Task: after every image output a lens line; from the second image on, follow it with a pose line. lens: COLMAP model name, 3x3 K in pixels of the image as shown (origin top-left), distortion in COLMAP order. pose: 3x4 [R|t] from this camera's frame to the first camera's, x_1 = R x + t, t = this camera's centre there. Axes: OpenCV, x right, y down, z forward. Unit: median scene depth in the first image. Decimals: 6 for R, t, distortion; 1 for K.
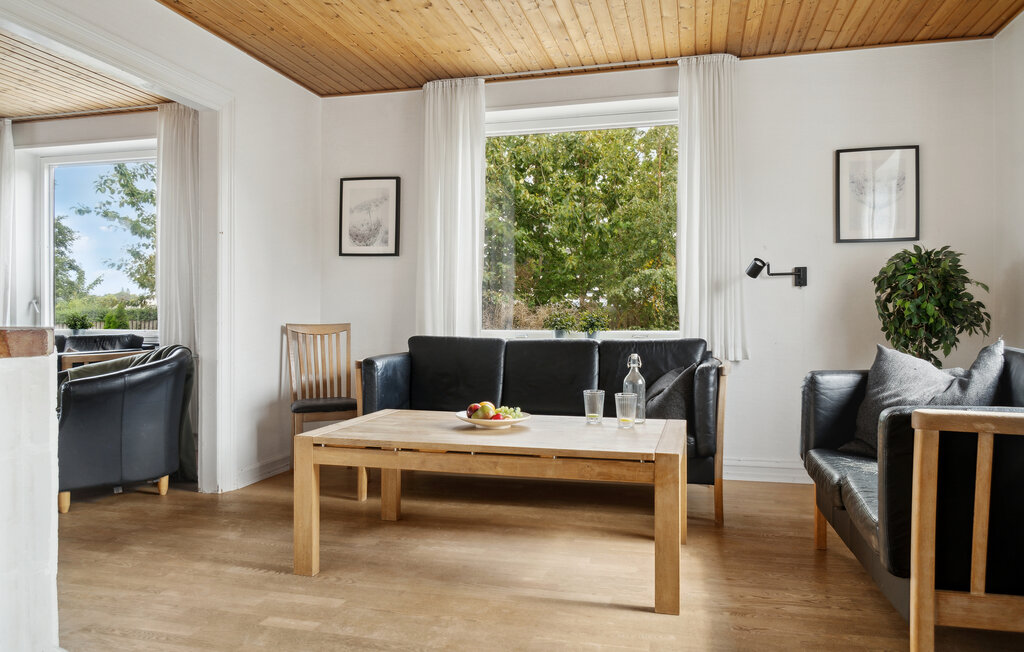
lens RADIAL K [[690.8, 0, 512.0], [0, 690.8, 326.0], [0, 0, 1]] dist [0.012097, 0.002848]
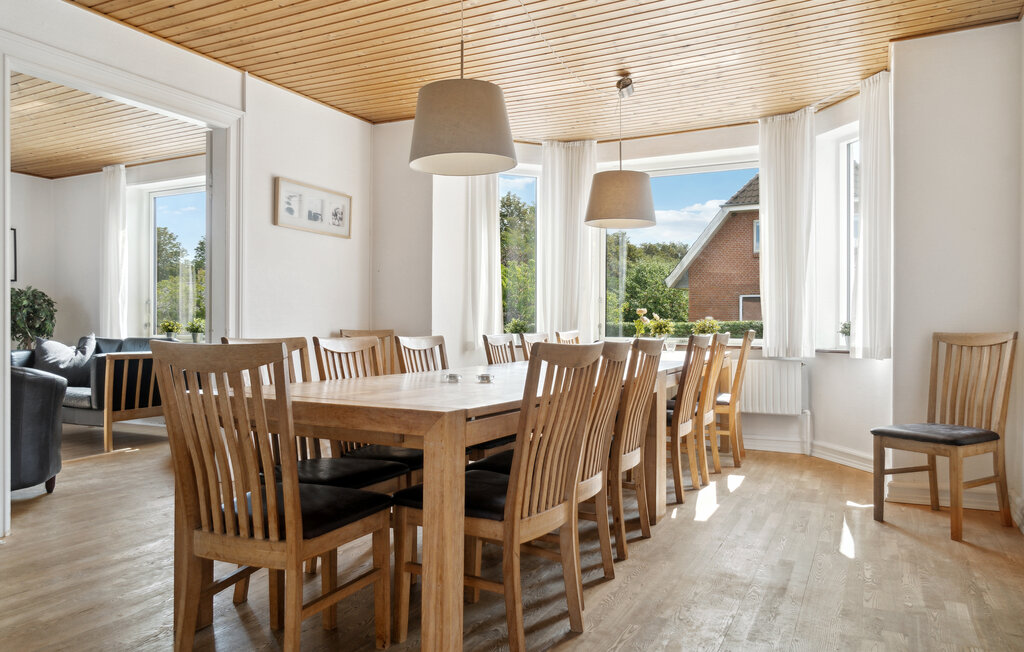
lens RADIAL K [[716.3, 0, 512.0], [0, 716.3, 326.0], [0, 0, 1]] dist [-0.003173, -0.001522]
pose [[0.209148, -0.002461, 0.977881, -0.944400], [0.013993, 0.999902, -0.000476, 0.009790], [-0.977784, 0.013783, 0.209161, -0.628811]]
